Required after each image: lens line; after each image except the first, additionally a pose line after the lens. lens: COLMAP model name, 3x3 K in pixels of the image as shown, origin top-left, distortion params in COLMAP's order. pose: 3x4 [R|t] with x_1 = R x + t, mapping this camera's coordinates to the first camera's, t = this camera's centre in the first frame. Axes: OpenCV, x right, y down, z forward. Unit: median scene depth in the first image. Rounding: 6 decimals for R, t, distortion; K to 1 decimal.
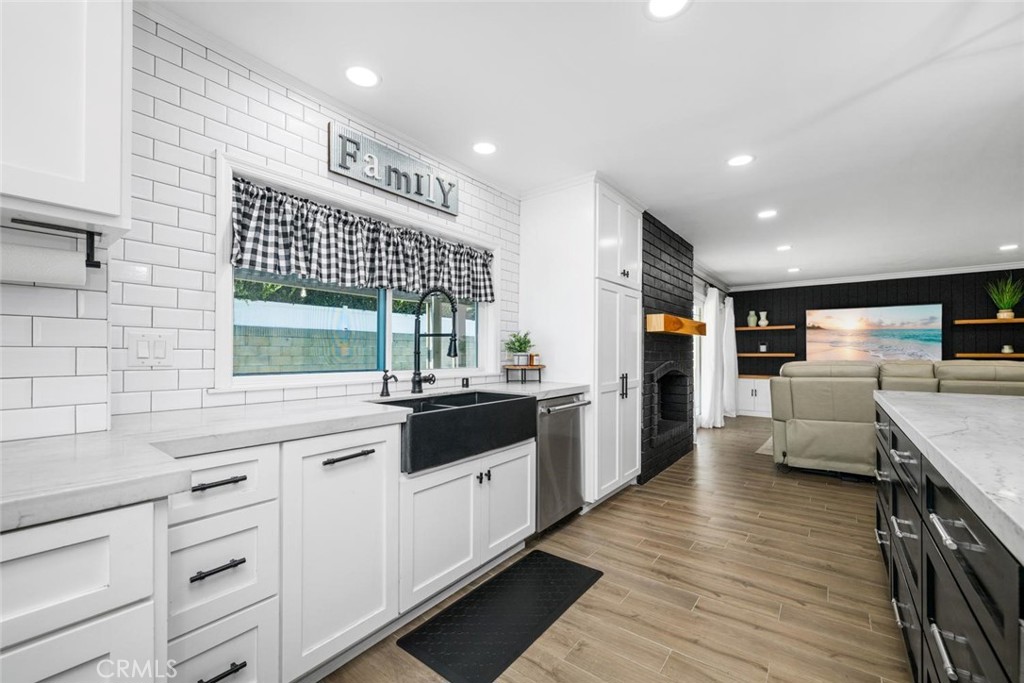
lens RADIAL K [[409.8, 0, 509.9], [0, 409.8, 351.2], [0, 0, 1]] dist [0.000442, 0.000027]
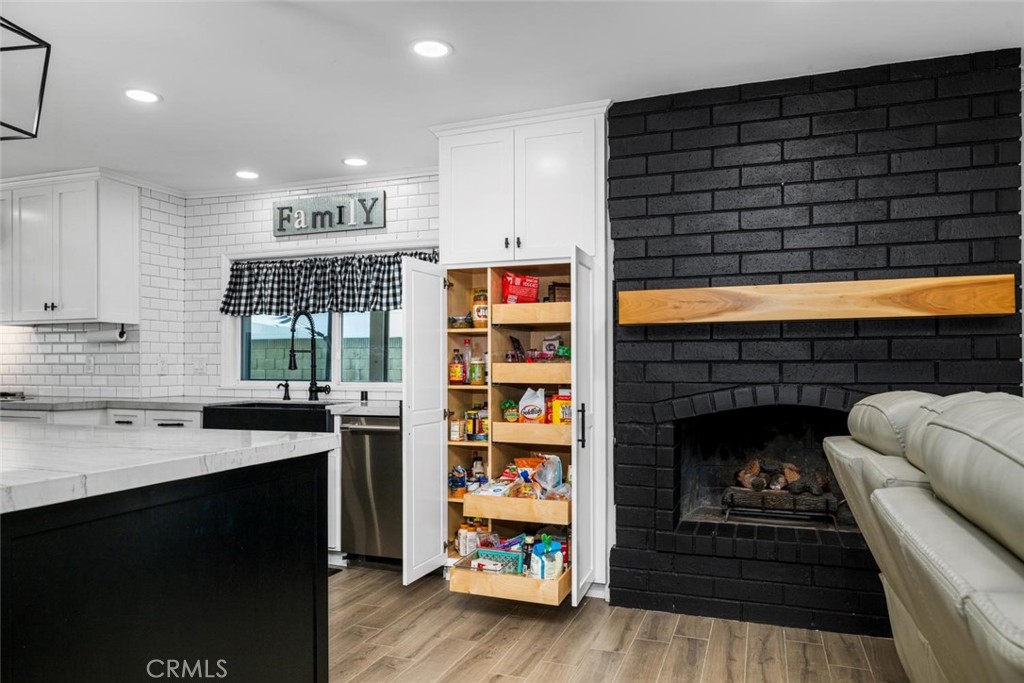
lens RADIAL K [[697.0, 0, 509.8], [0, 697.0, 361.9], [0, 0, 1]] dist [-0.003199, -0.000139]
pose [[0.302162, -0.004574, -0.953246, 1.590106], [0.006774, 0.999974, -0.002651, 0.000561], [0.953232, -0.005656, 0.302185, 0.800866]]
